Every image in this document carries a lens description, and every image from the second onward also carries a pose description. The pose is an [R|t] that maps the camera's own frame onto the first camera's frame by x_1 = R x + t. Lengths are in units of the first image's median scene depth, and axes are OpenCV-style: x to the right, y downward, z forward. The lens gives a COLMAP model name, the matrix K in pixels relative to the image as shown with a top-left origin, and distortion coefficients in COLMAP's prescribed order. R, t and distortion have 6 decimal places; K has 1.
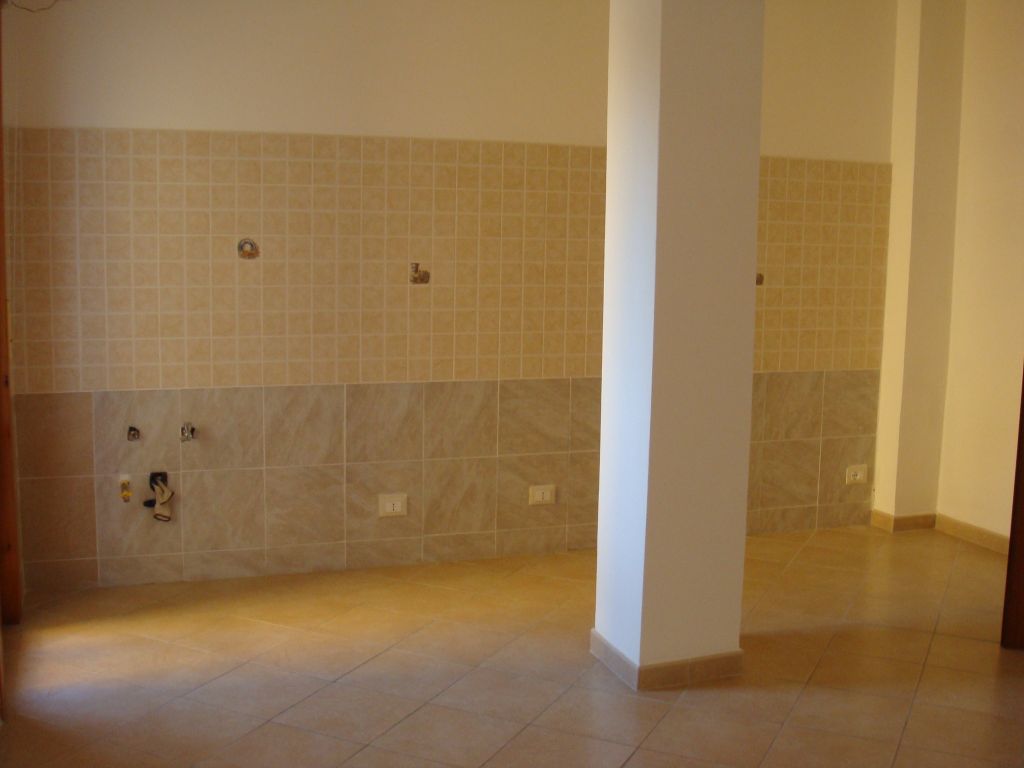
lens RADIAL K [[1236.0, 0, 513.6], [0, 1236.0, 384.0], [0, 0, 1]] dist [-0.164957, 0.000000]
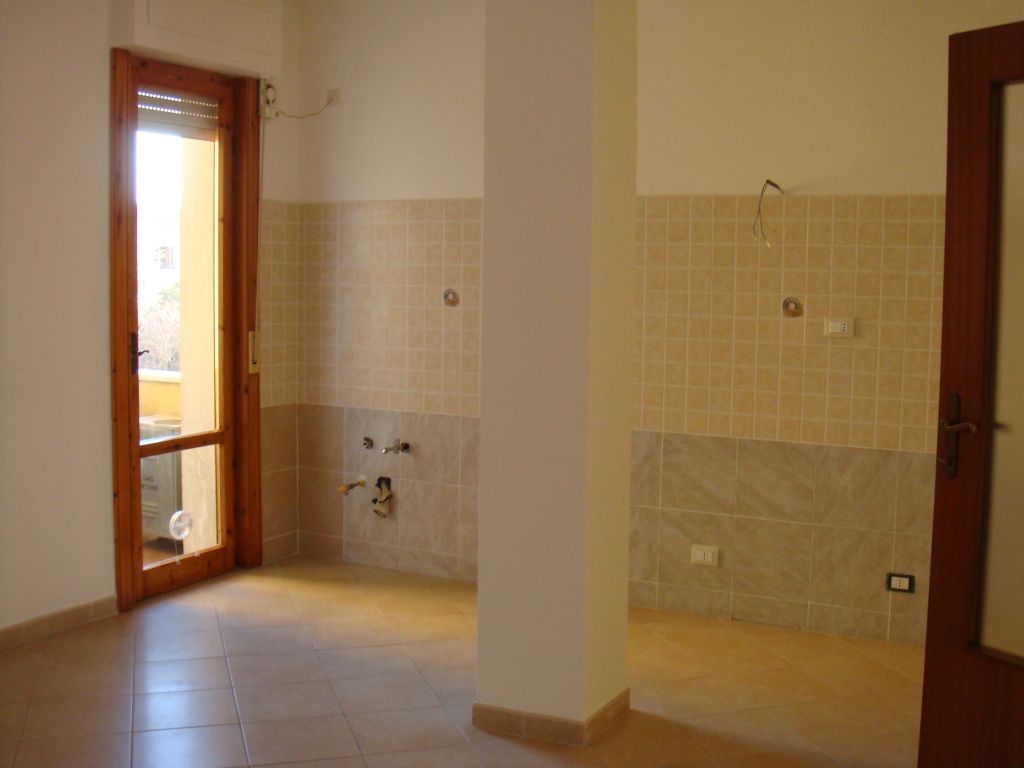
lens RADIAL K [[1236.0, 0, 514.0], [0, 1236.0, 386.5], [0, 0, 1]] dist [-0.164957, 0.000000]
pose [[0.648133, 0.059531, -0.759197, 0.685450], [-0.101297, 0.994820, -0.008471, -0.019983], [0.754760, 0.082395, 0.650806, 0.261257]]
